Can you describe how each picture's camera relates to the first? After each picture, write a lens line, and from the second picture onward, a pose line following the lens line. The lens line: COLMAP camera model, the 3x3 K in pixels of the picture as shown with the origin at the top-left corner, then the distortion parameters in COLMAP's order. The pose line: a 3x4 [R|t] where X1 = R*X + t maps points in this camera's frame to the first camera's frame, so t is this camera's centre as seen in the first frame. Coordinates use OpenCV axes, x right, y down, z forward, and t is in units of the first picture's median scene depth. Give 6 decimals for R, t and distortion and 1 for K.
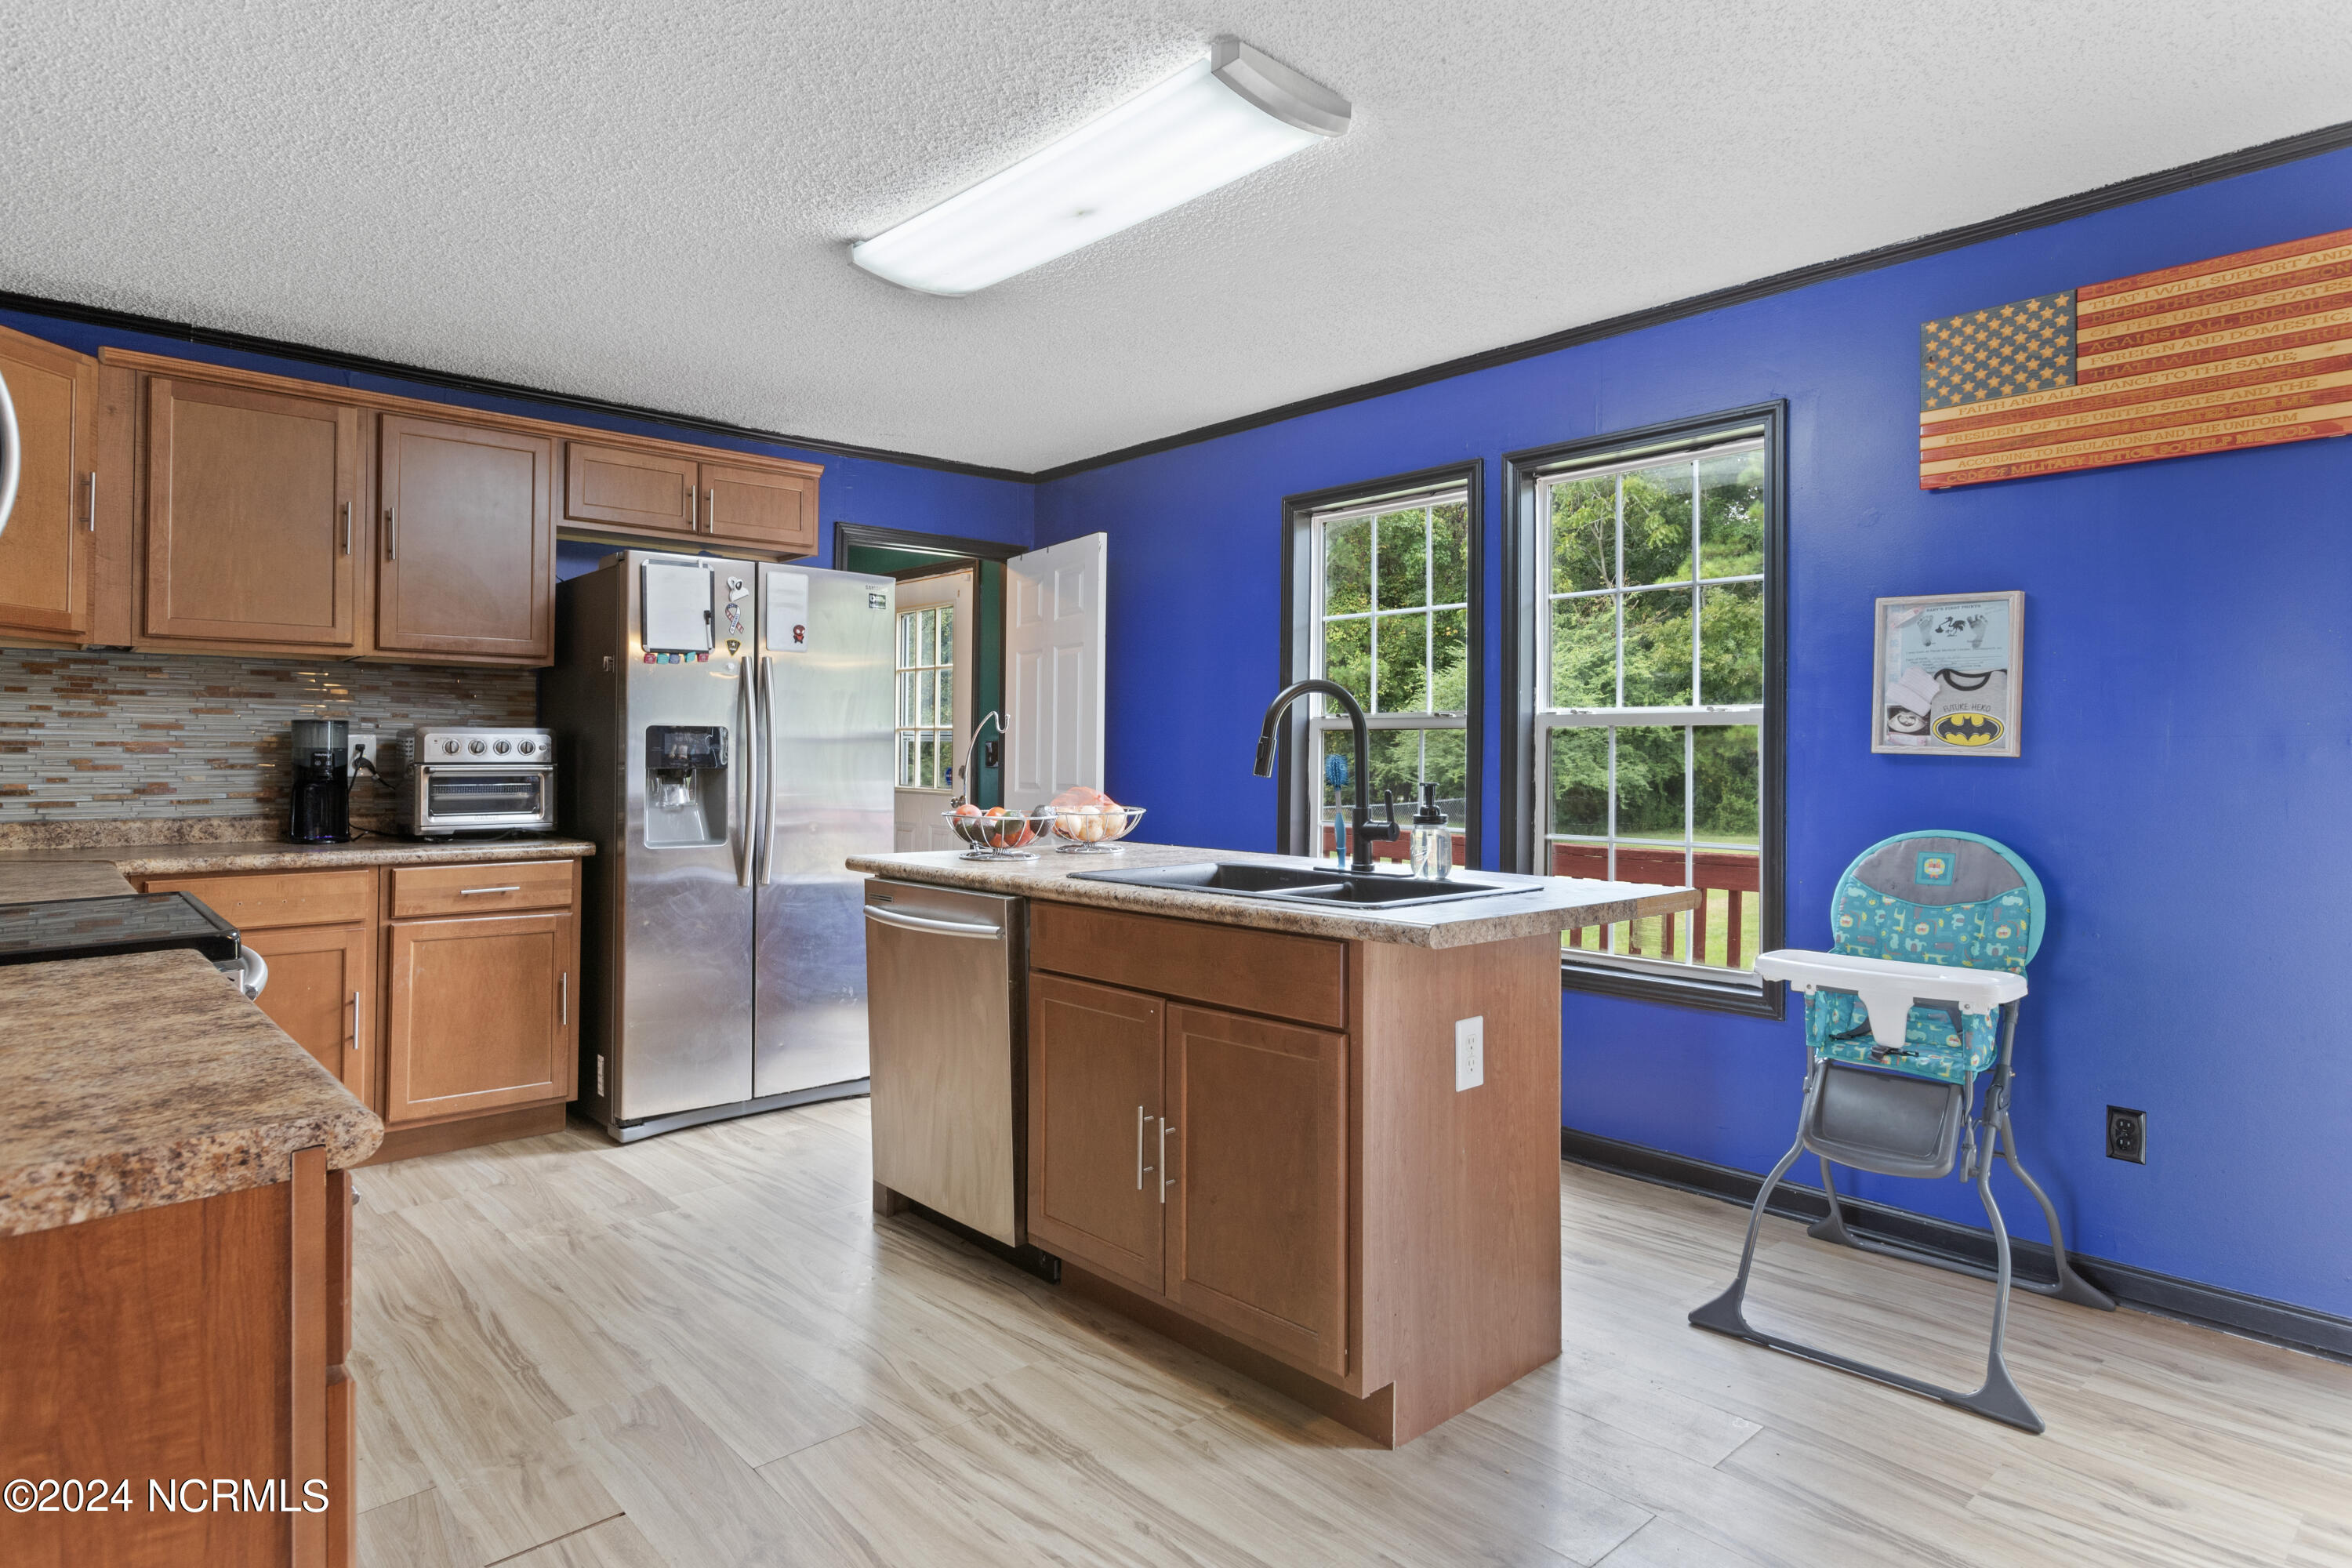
lens RADIAL K [[1308.1, 0, 1175.6], [0, 1308.1, 754.0], [0, 0, 1]] dist [0.004220, 0.002247]
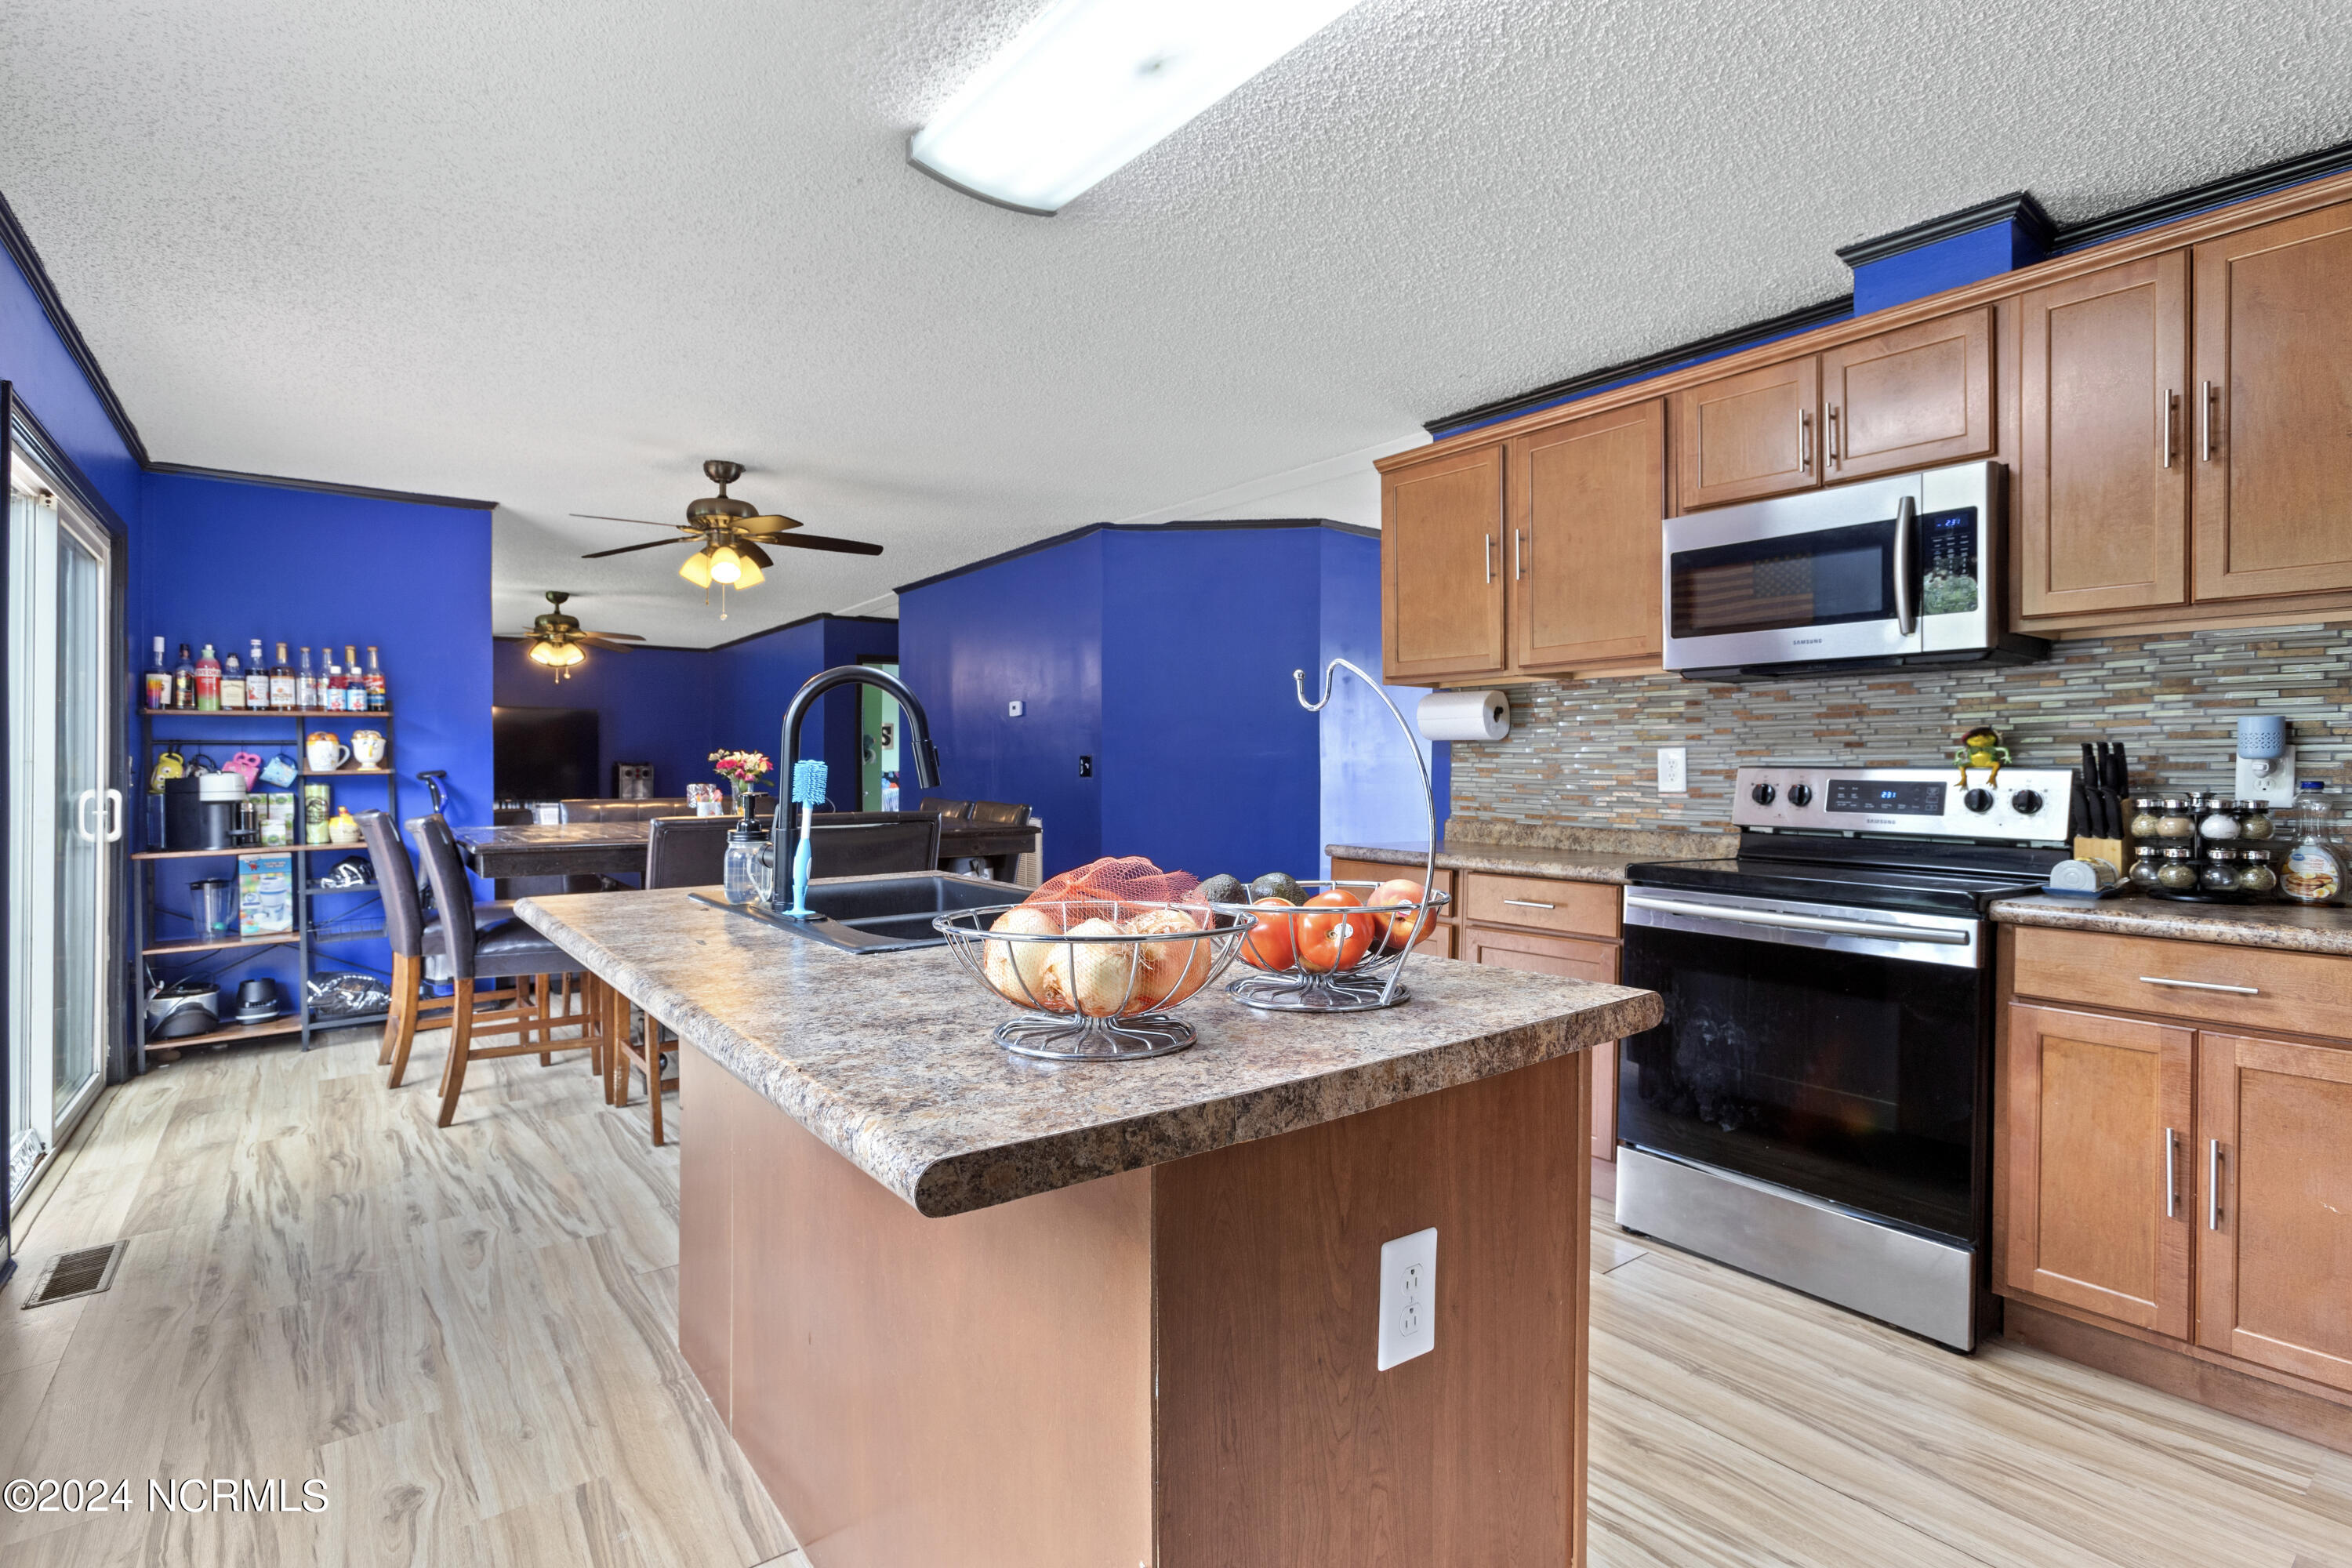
lens RADIAL K [[1101.0, 0, 1176.0], [0, 1101.0, 784.0], [0, 0, 1]] dist [-0.000163, -0.000319]
pose [[-0.996922, -0.004872, 0.078244, -0.145946], [-0.003389, 0.999812, 0.019075, 0.000570], [-0.078322, 0.018752, -0.996752, 1.727071]]
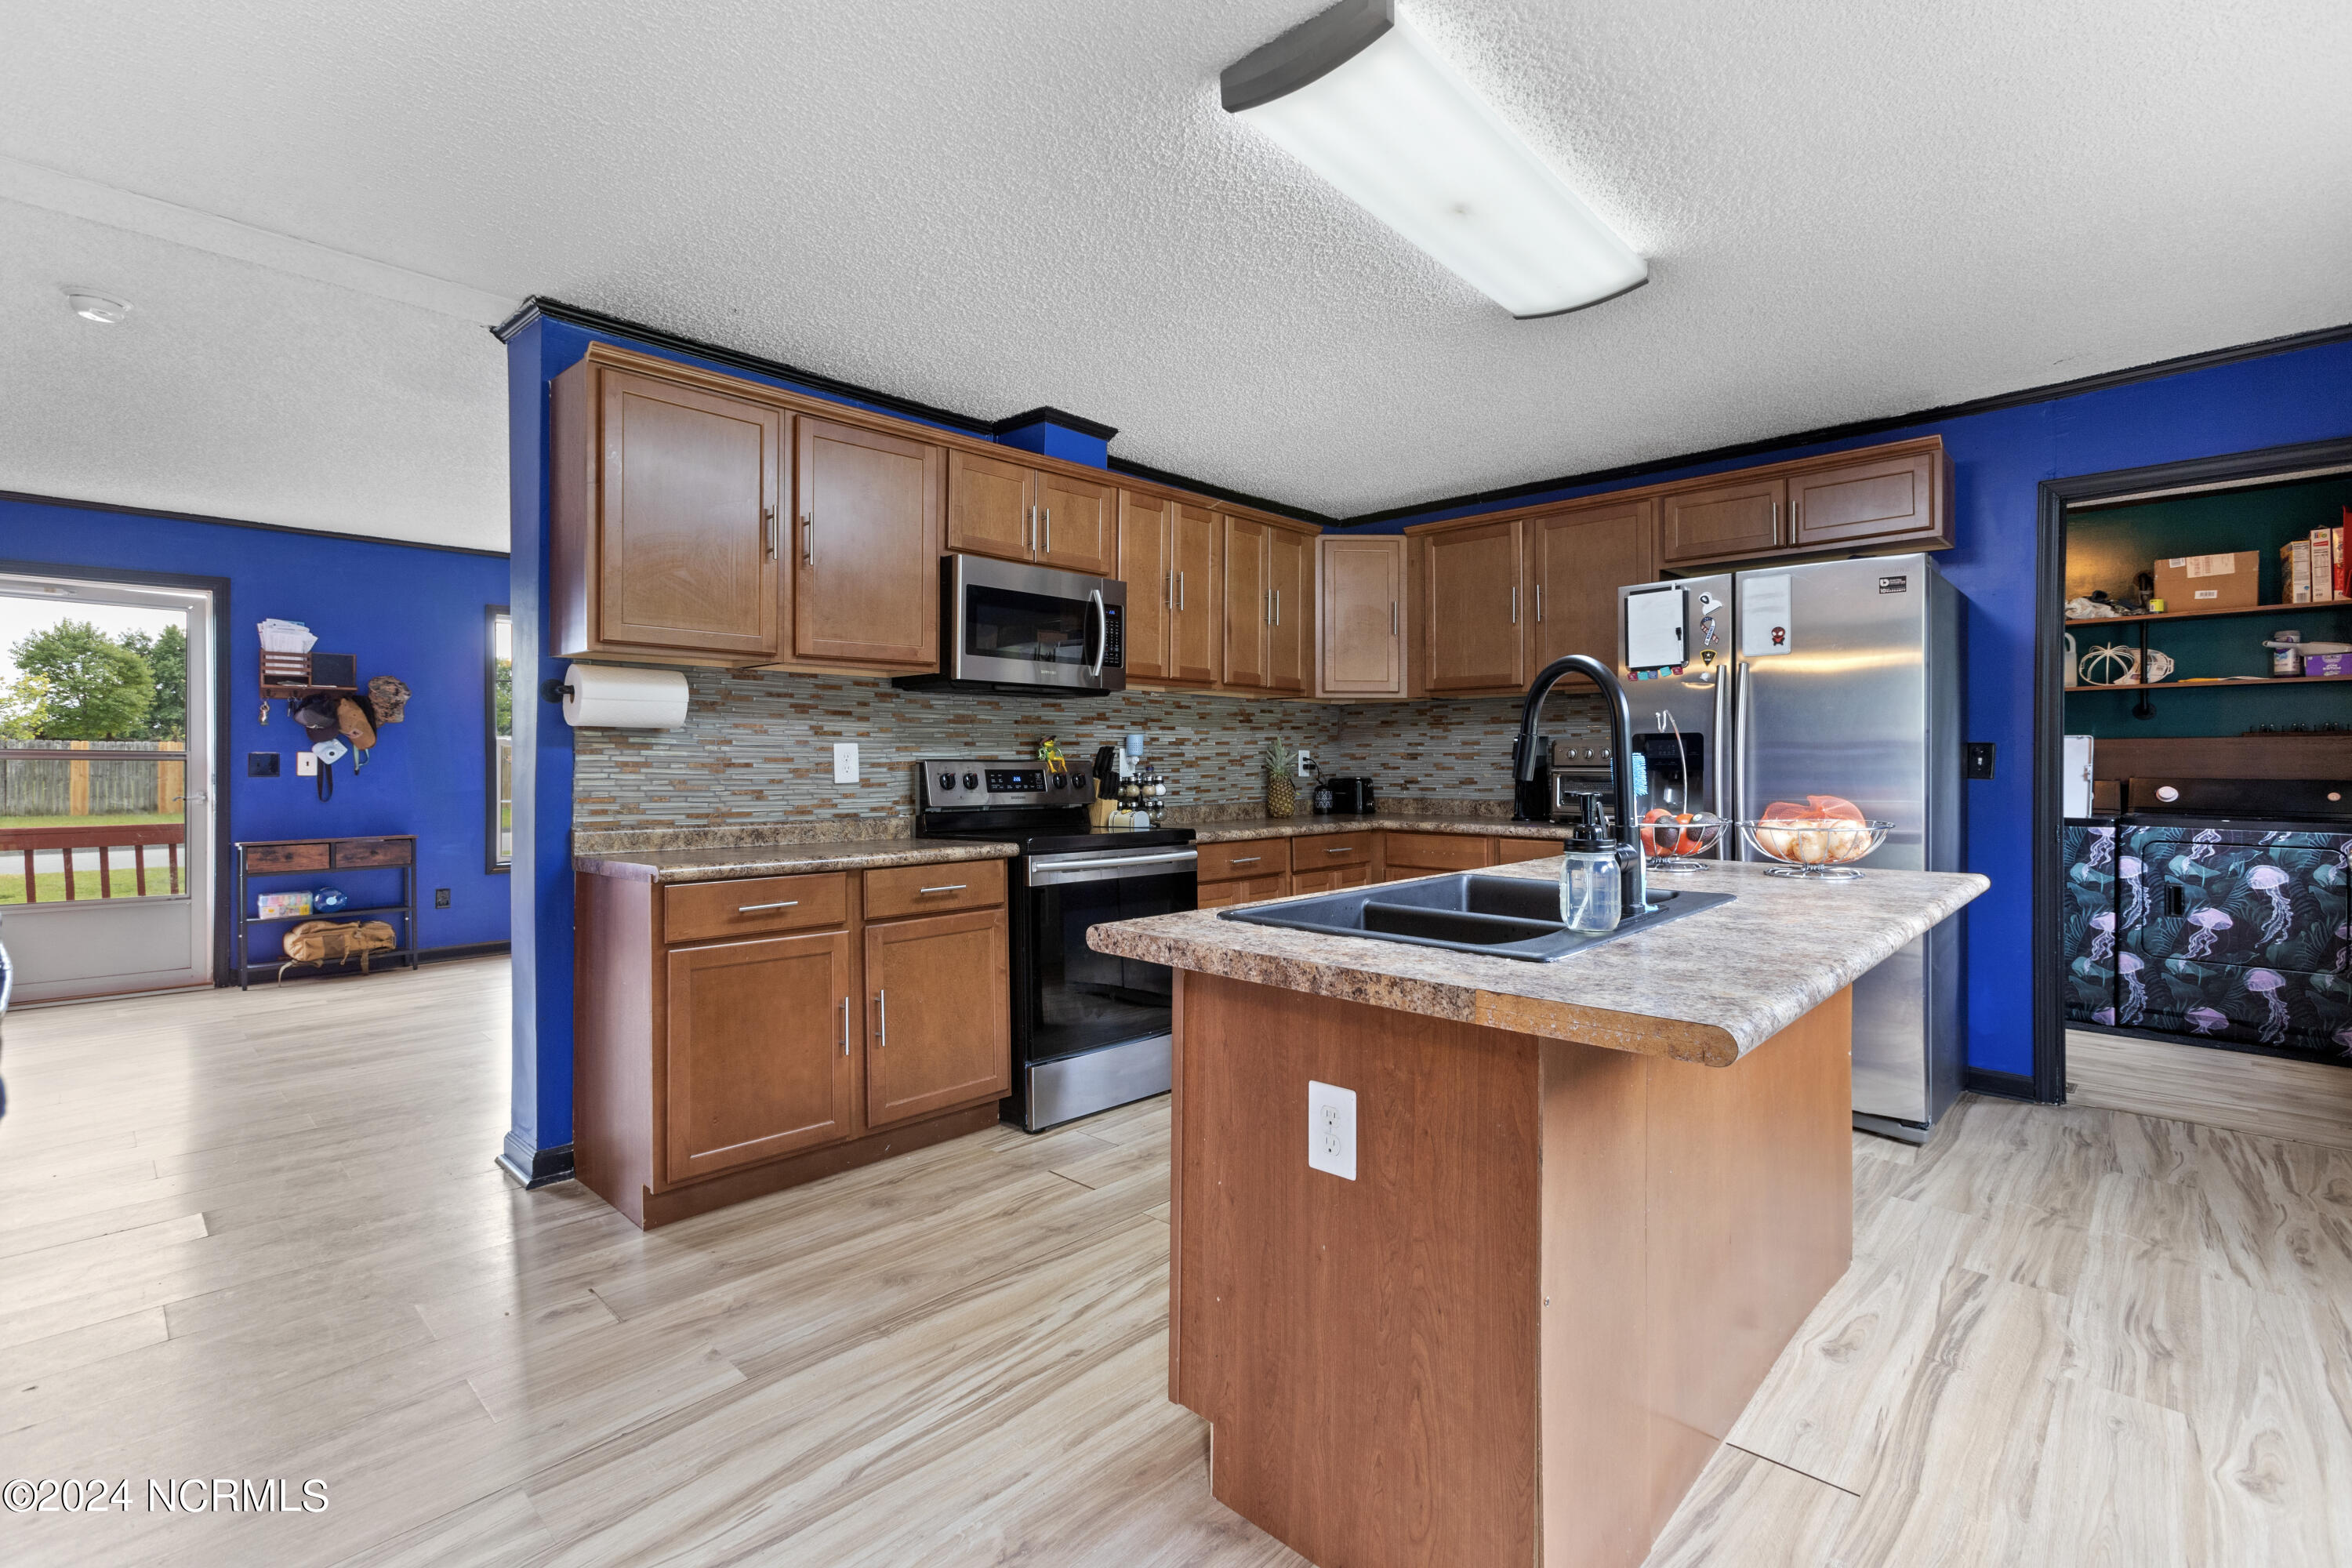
lens RADIAL K [[1063.2, 0, 1146.8], [0, 1063.2, 781.8], [0, 0, 1]] dist [-0.015682, 0.000957]
pose [[0.052979, 0.016063, -0.998466, 0.742324], [-0.000932, 0.999871, 0.016036, 0.008551], [0.998595, 0.000081, 0.052987, 0.746791]]
